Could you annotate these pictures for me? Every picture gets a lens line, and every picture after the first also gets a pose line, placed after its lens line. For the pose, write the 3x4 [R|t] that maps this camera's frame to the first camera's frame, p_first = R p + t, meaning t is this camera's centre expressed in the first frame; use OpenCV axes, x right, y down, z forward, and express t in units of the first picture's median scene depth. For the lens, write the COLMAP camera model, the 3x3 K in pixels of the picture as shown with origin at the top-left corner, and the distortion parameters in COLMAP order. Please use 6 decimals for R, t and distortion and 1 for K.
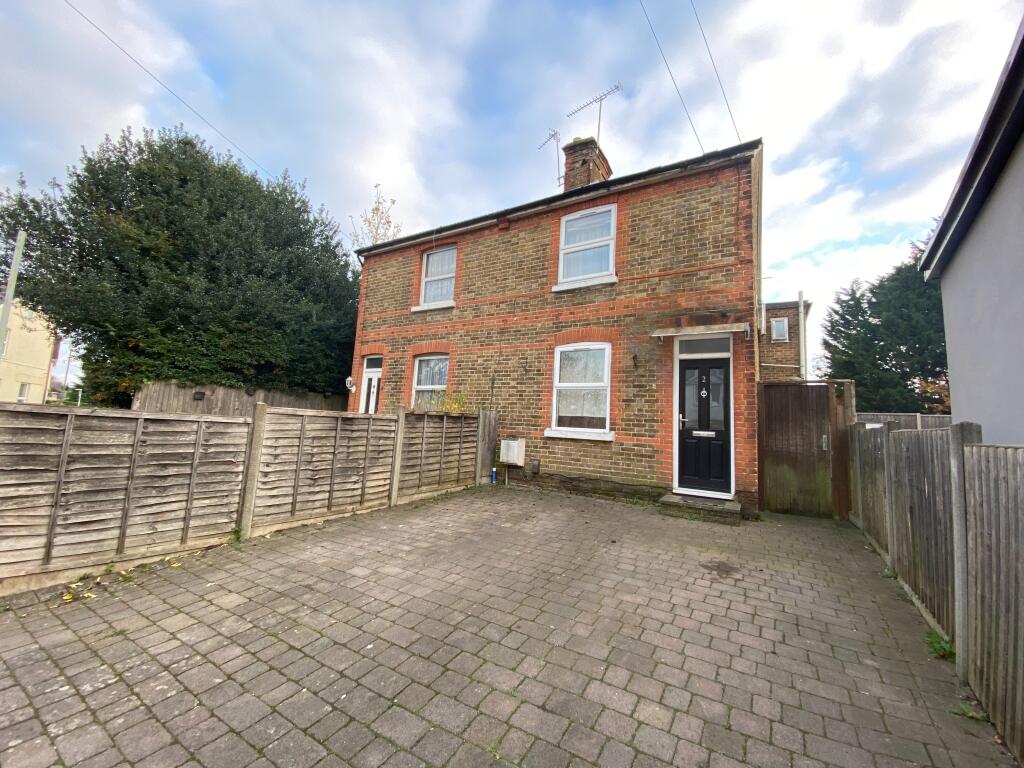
lens RADIAL K [[417.6, 0, 506.2], [0, 417.6, 382.7], [0, 0, 1]] dist [0.033044, -0.029089]
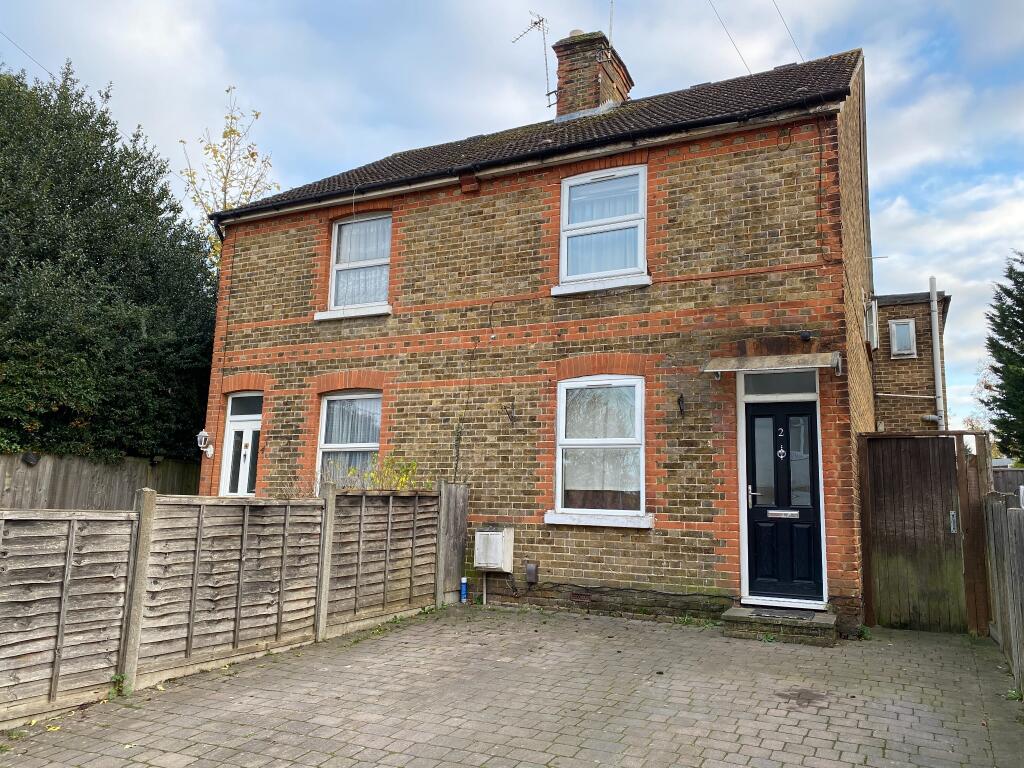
lens RADIAL K [[782.6, 0, 512.0], [0, 782.6, 384.0], [0, 0, 1]] dist [0.013851, 0.001727]
pose [[0.995736, -0.012957, 0.091339, -0.073701], [0.016965, 0.998921, -0.043236, -0.038306], [-0.090681, 0.044601, 0.994881, -0.216544]]
